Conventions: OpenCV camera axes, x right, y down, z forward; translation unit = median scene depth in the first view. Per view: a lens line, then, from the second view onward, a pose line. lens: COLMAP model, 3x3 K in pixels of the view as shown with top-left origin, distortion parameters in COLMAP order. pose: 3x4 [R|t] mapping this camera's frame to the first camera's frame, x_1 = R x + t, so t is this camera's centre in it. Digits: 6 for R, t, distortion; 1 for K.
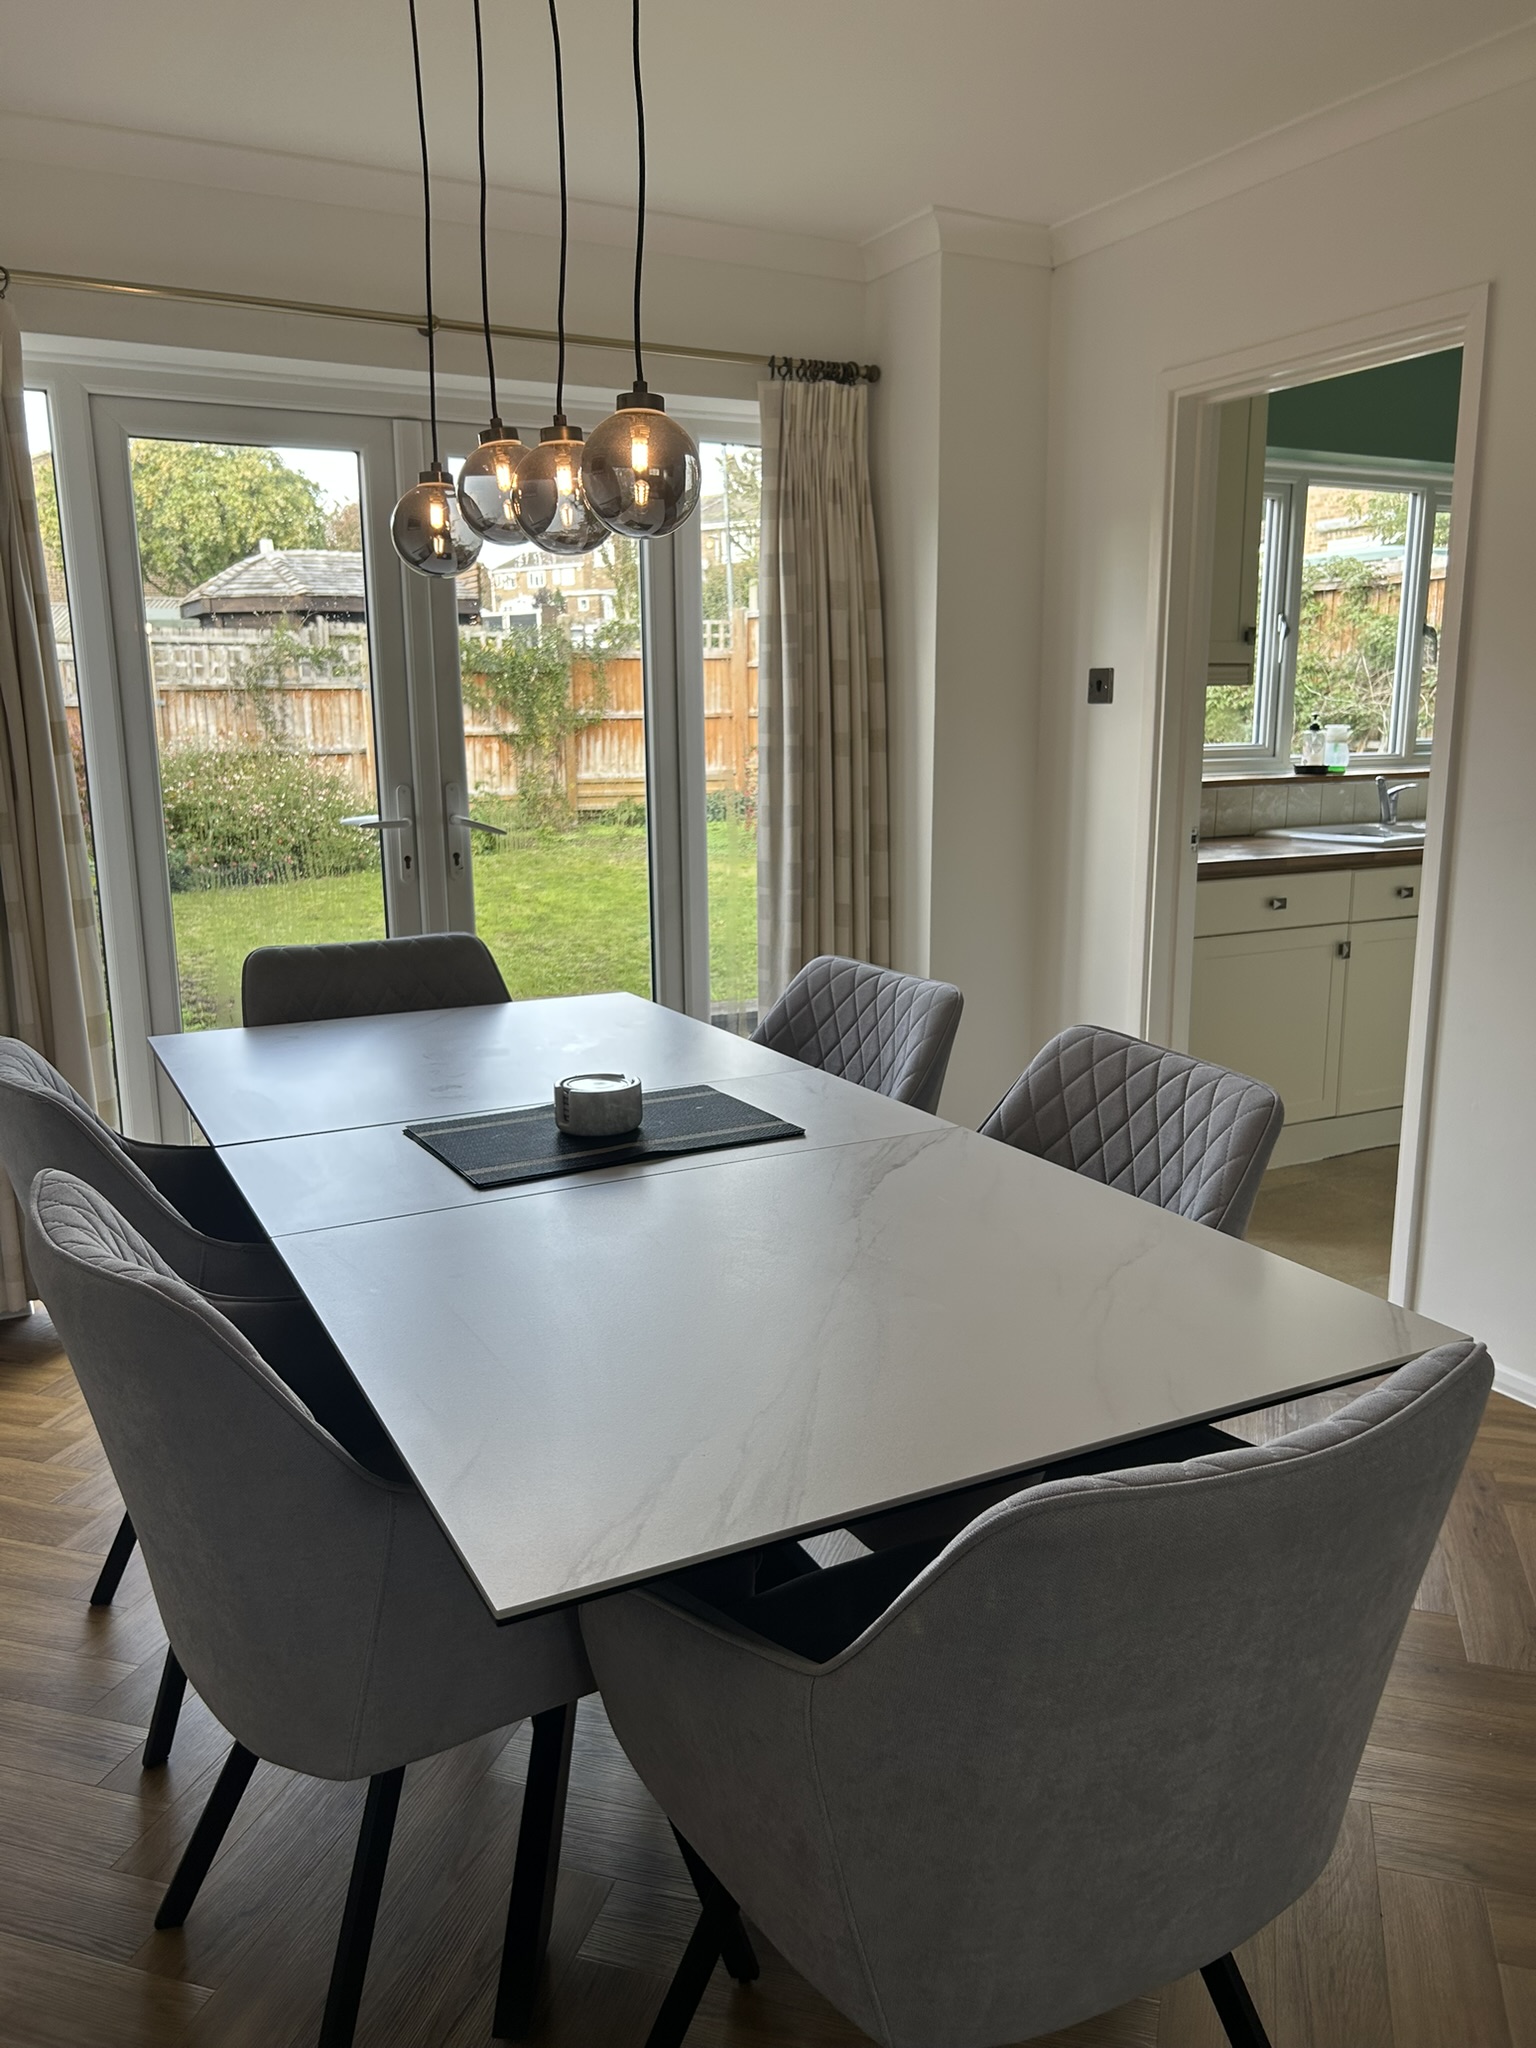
lens RADIAL K [[1568.2, 0, 801.8], [0, 1568.2, 1069.5], [0, 0, 1]] dist [0.043886, -0.098023]
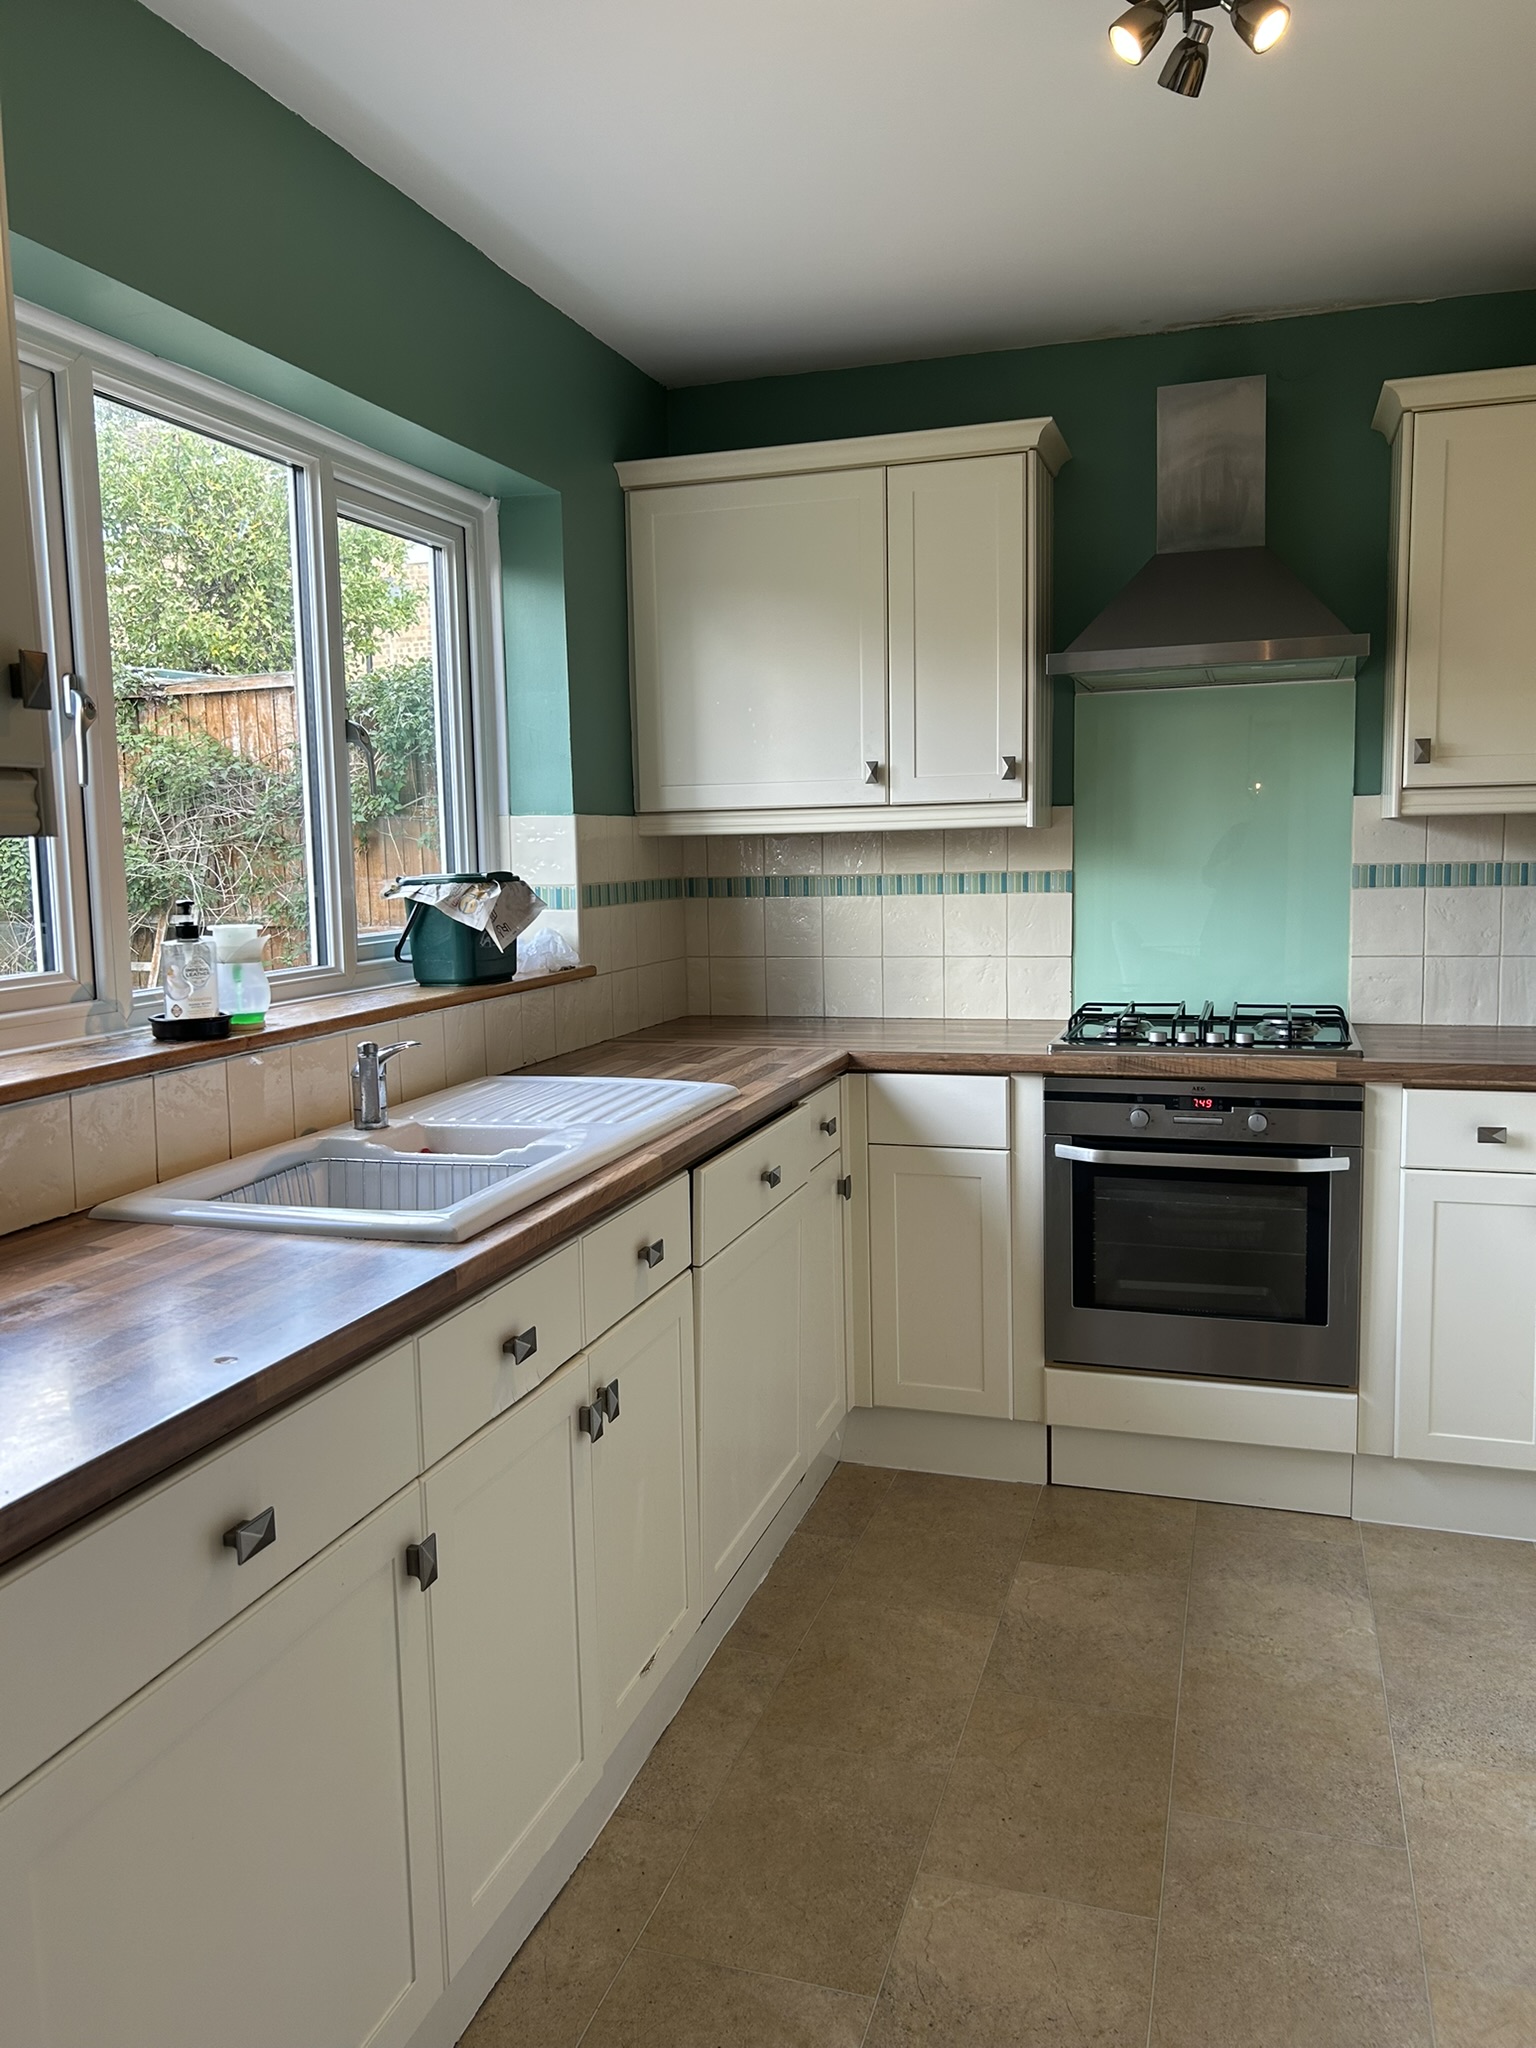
lens RADIAL K [[1539.0, 0, 770.0], [0, 1539.0, 1035.5], [0, 0, 1]] dist [0.066740, -0.091678]
pose [[0.732737, -0.093575, 0.674047, 0.202572], [0.167609, 0.984804, -0.045486, -0.190472], [-0.659548, 0.146306, 0.737286, 0.776091]]
